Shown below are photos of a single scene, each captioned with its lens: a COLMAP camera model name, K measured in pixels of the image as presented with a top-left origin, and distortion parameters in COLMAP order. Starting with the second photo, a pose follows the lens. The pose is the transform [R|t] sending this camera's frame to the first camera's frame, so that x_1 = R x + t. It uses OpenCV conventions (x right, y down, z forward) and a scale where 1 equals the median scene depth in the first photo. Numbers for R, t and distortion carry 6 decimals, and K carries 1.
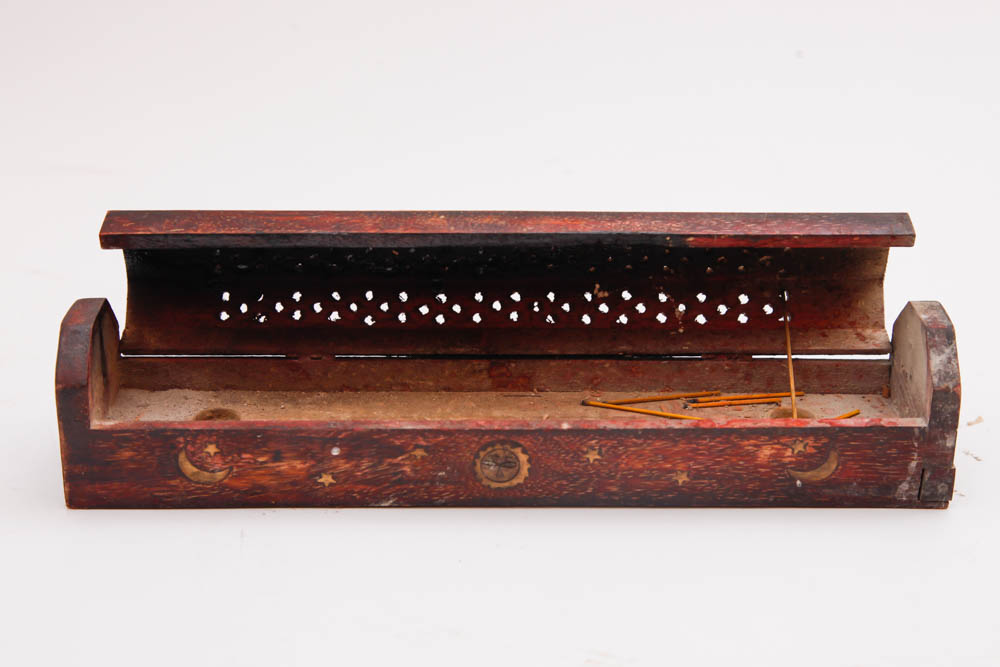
lens RADIAL K [[1462.7, 0, 482.7], [0, 1462.7, 292.4], [0, 0, 1]] dist [0.054728, 0.000000]
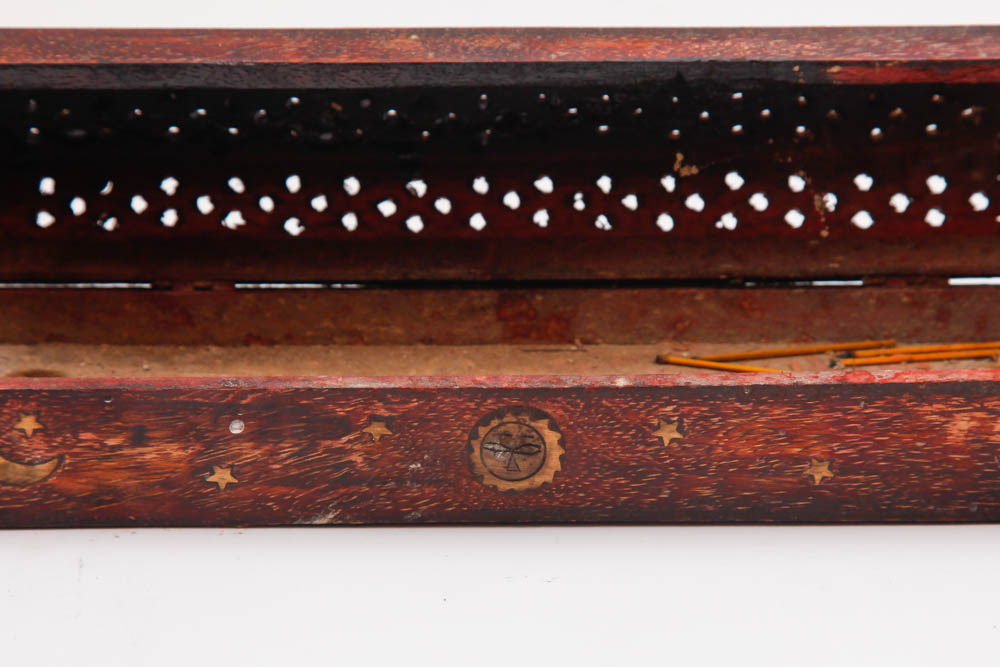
lens RADIAL K [[3075.8, 0, 501.9], [0, 3075.8, 383.6], [0, 0, 1]] dist [0.305793, 0.000000]
pose [[0.999846, -0.006055, -0.016485, 0.027990], [0.006057, 0.999982, 0.000085, 0.090095], [0.016485, -0.000185, 0.999864, -0.251335]]
